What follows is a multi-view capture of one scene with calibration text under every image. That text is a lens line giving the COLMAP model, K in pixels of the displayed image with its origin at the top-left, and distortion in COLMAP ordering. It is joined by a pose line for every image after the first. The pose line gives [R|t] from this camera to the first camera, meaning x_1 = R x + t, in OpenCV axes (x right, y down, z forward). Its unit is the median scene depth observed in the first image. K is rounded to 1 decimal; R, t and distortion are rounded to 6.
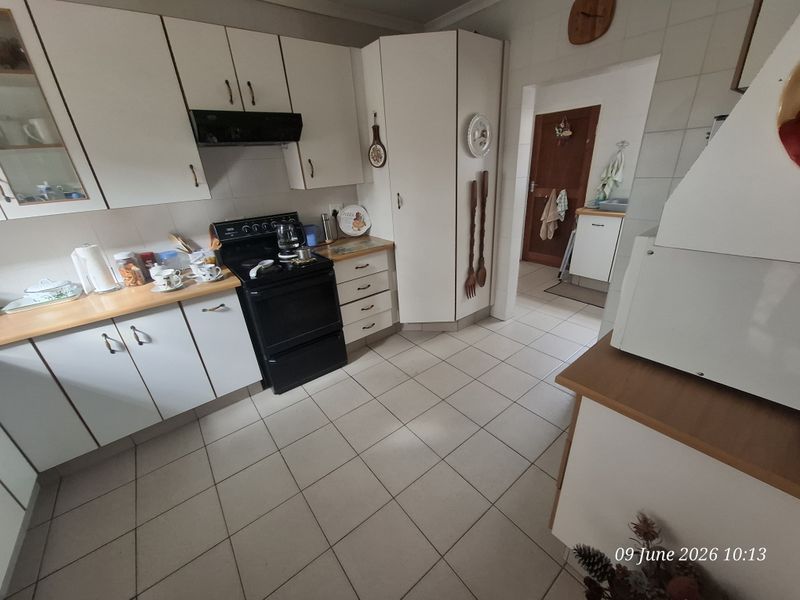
lens RADIAL K [[314.5, 0, 406.9], [0, 314.5, 306.6], [0, 0, 1]] dist [-0.007592, -0.000304]
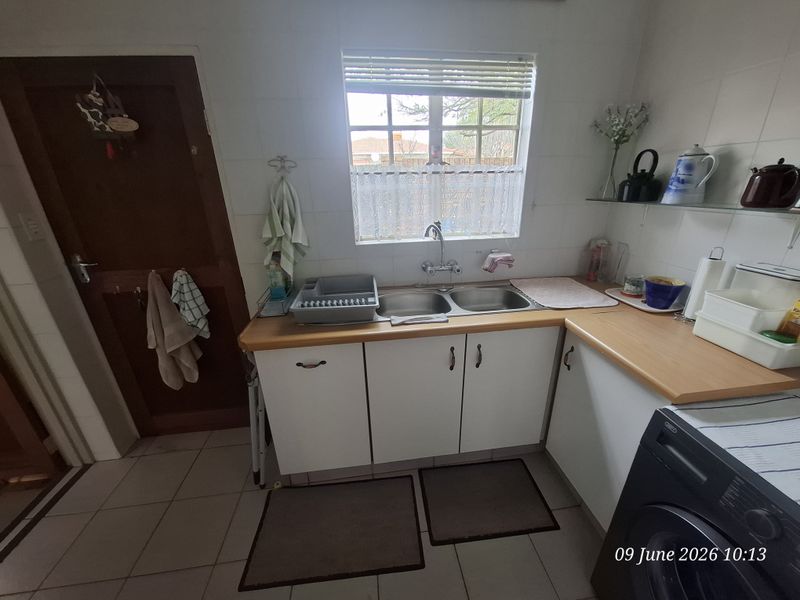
lens RADIAL K [[314.5, 0, 400.9], [0, 314.5, 303.8], [0, 0, 1]] dist [-0.007592, -0.000304]
pose [[0.524187, -0.278959, 0.804618, 0.485315], [0.345192, 0.933328, 0.098699, -0.422164], [-0.778505, 0.226011, 0.585533, 0.860911]]
